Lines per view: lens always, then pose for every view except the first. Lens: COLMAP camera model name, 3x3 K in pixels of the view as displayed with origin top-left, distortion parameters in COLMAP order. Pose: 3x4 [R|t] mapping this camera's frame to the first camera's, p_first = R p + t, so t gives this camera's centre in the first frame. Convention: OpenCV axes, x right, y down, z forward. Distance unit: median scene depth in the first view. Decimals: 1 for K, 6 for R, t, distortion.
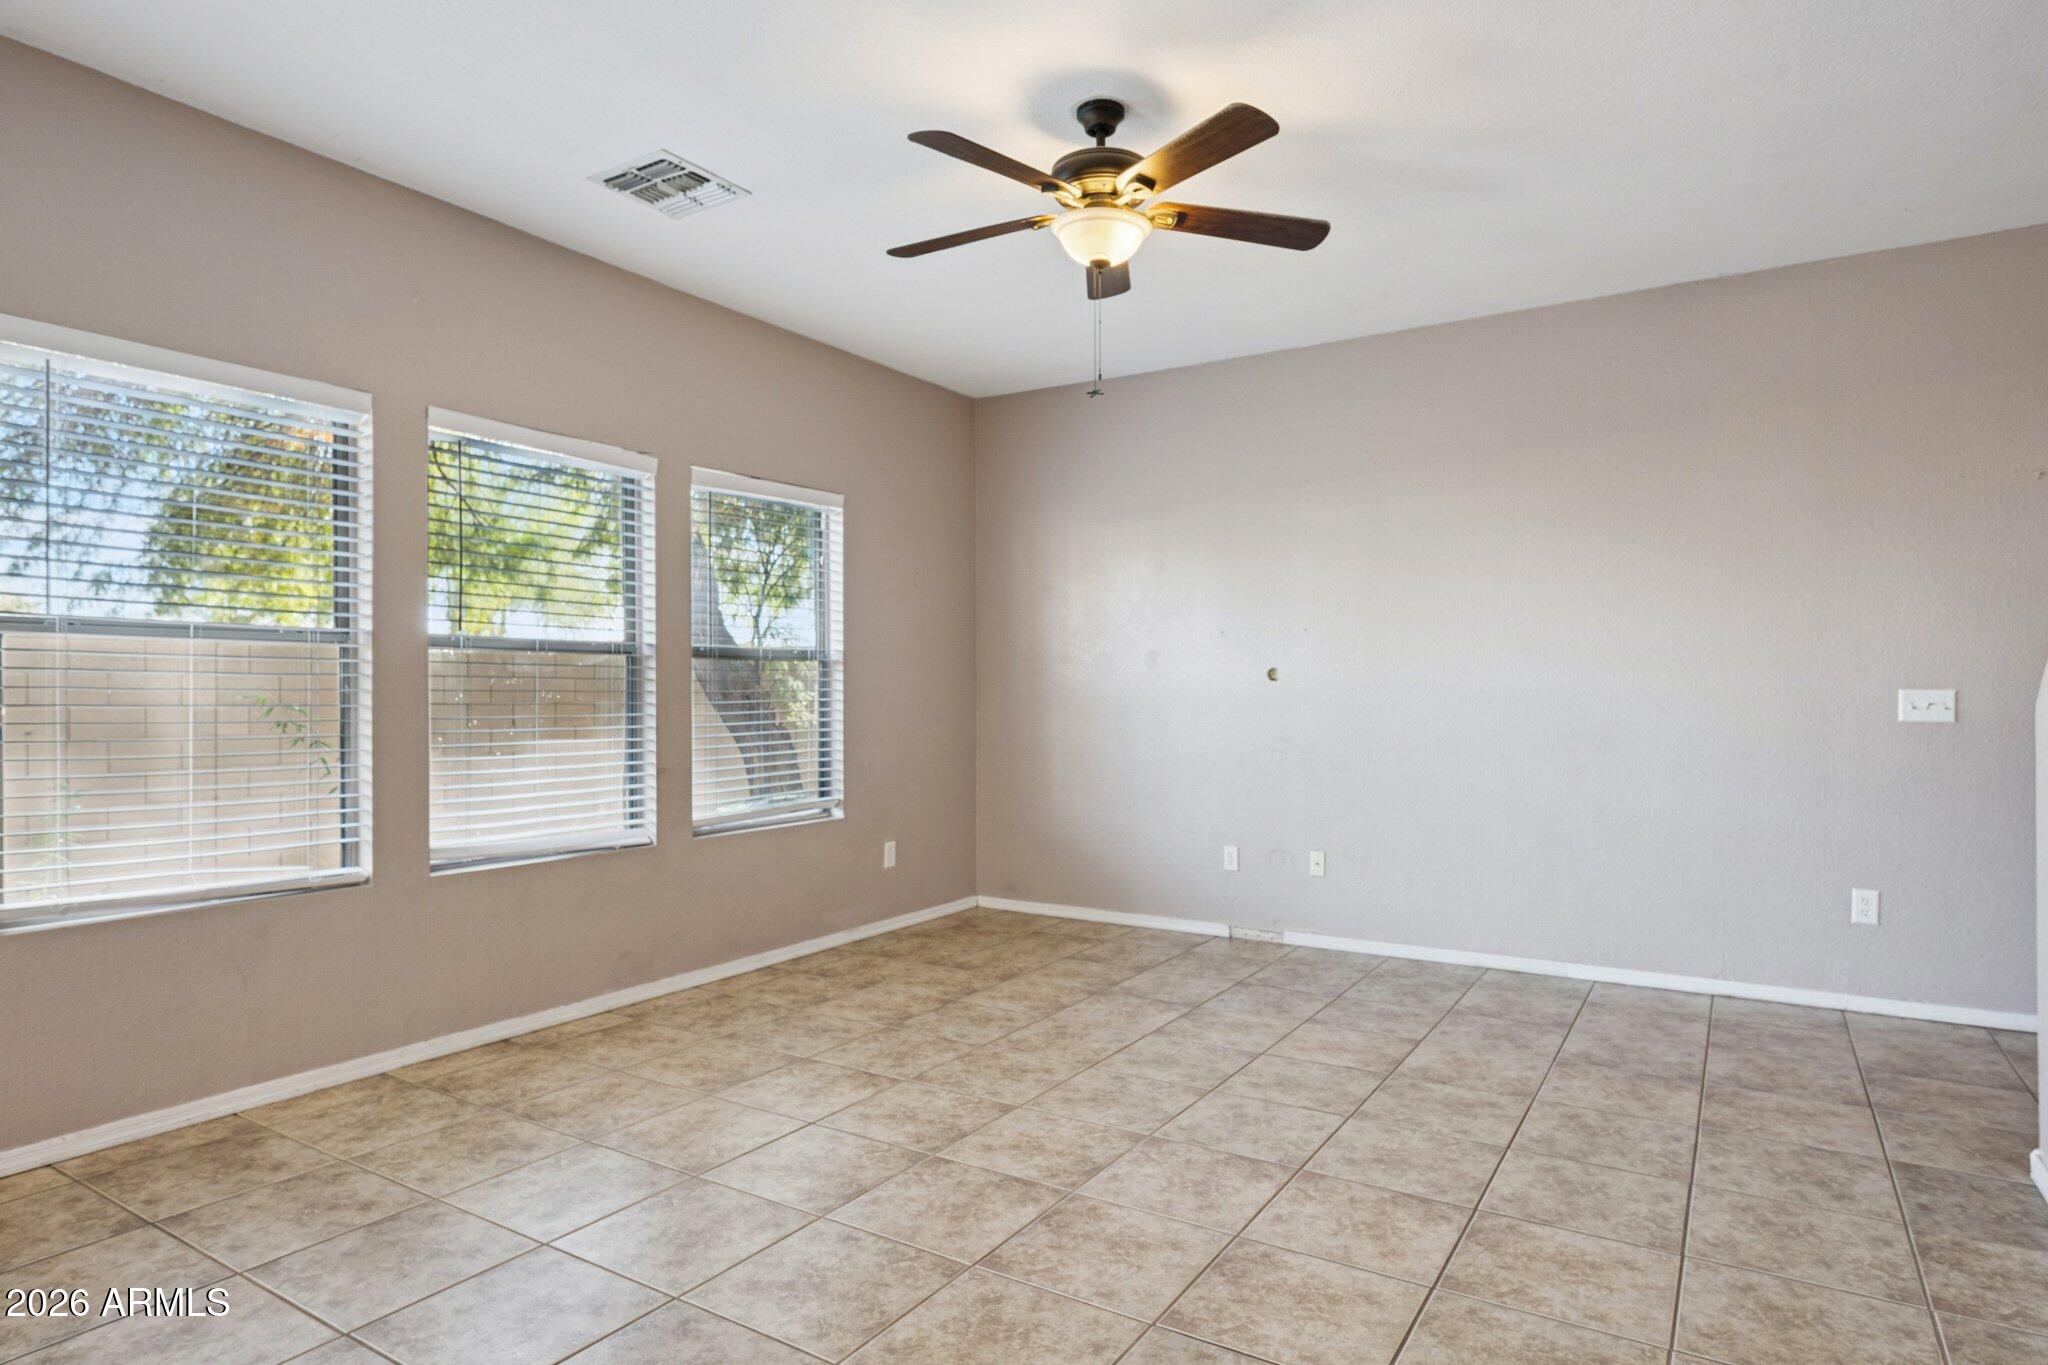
lens RADIAL K [[1150.0, 0, 1022.0], [0, 1150.0, 681.6], [0, 0, 1]] dist [0.001201, -0.000770]
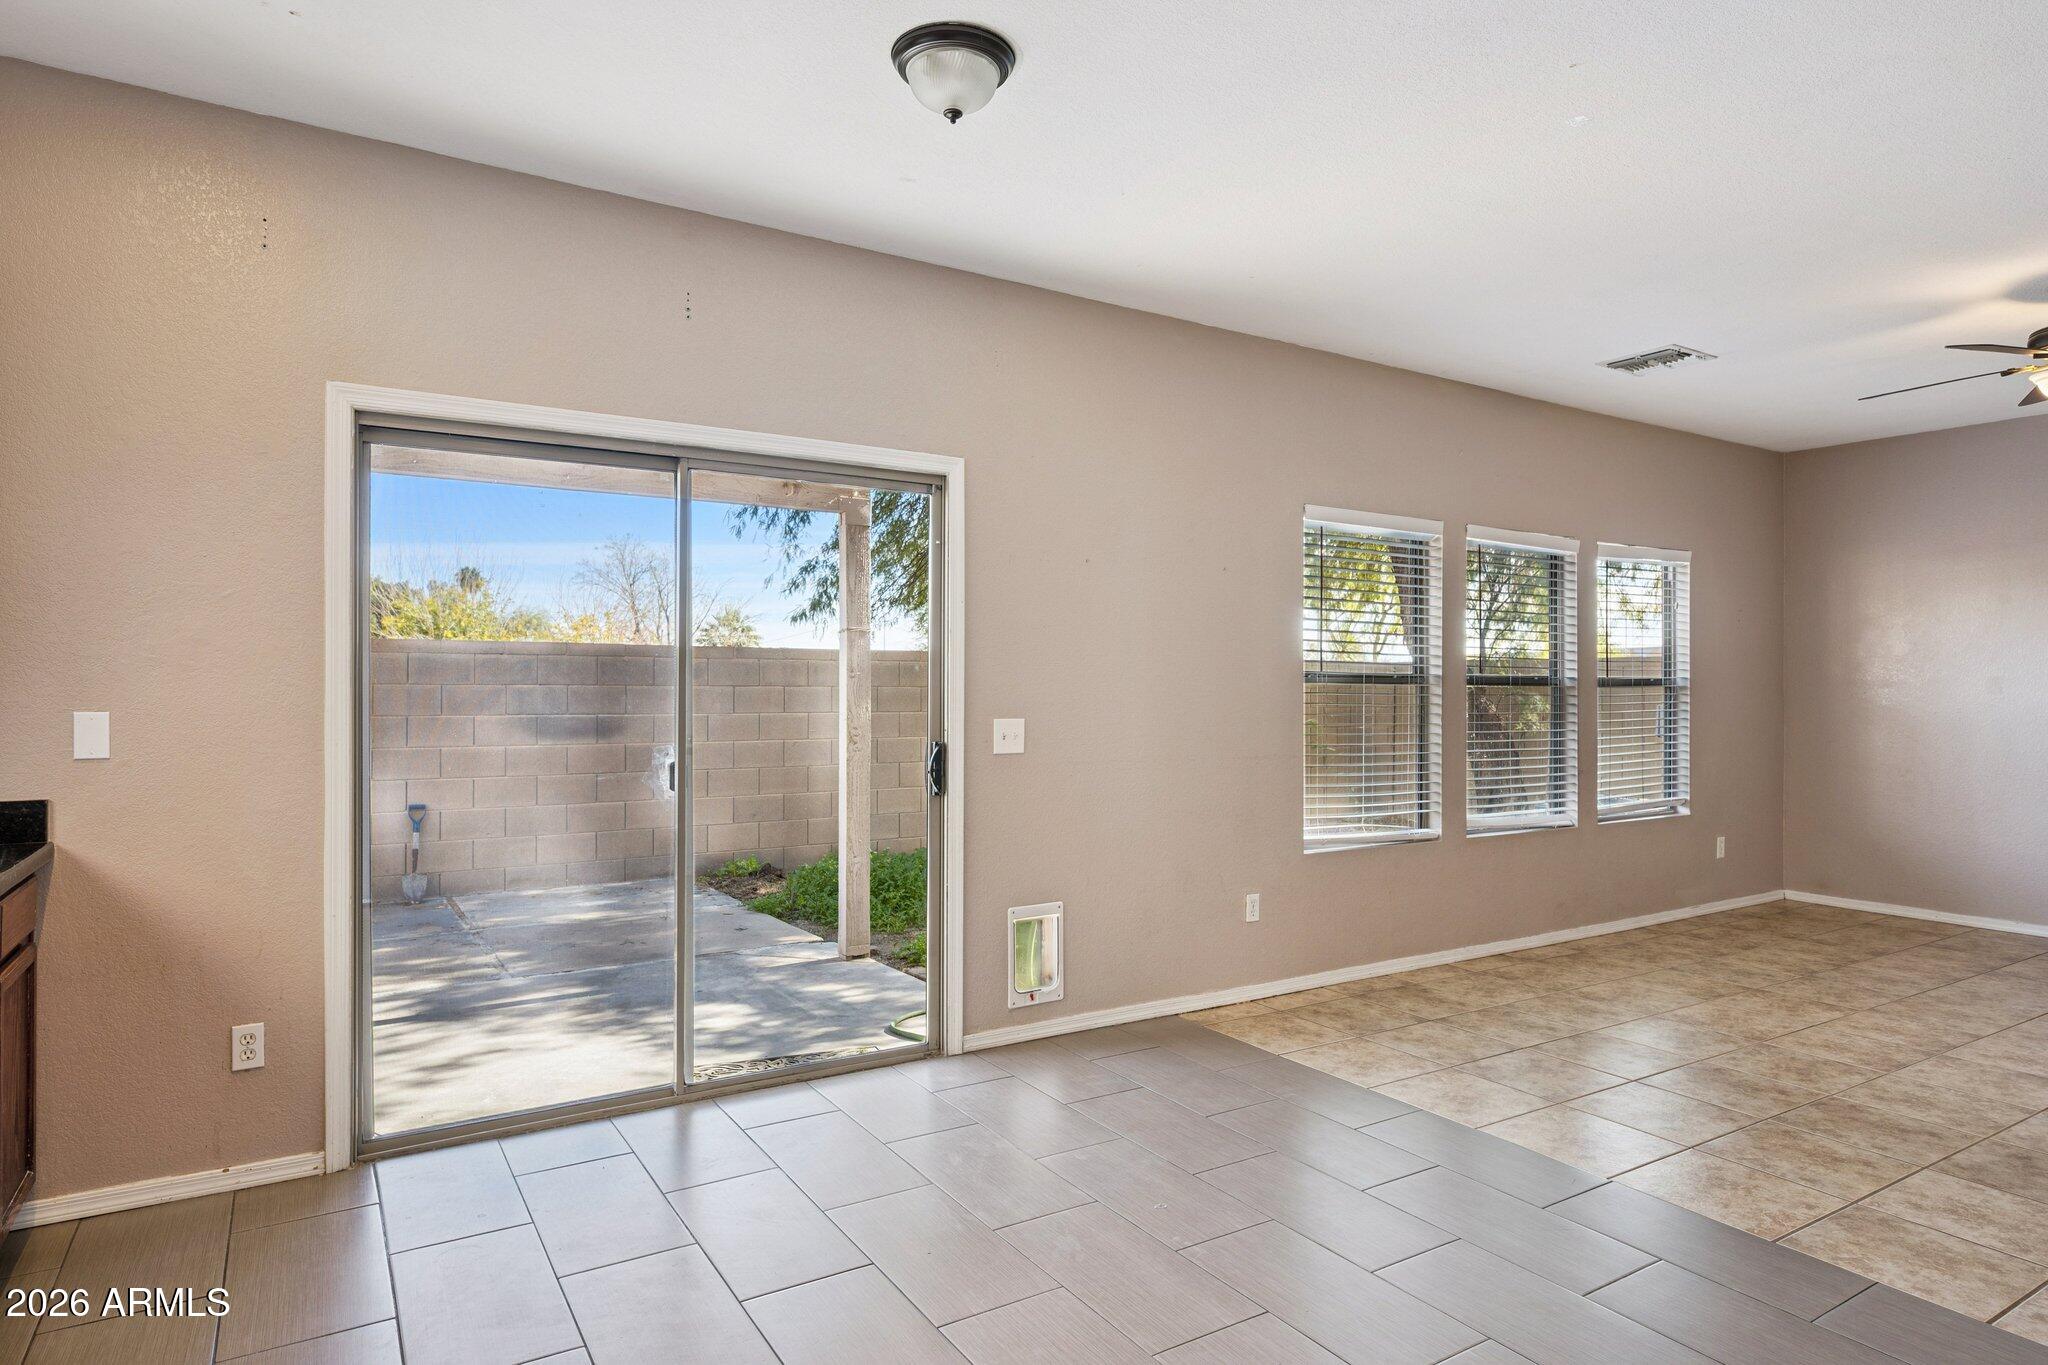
lens RADIAL K [[1155.9, 0, 1036.6], [0, 1155.9, 687.6], [0, 0, 1]] dist [-0.000652, 0.001139]
pose [[0.904598, 0.006672, -0.426214, -0.391035], [-0.002235, 0.999938, 0.010910, -0.043732], [0.426260, -0.008916, 0.904557, -0.618447]]
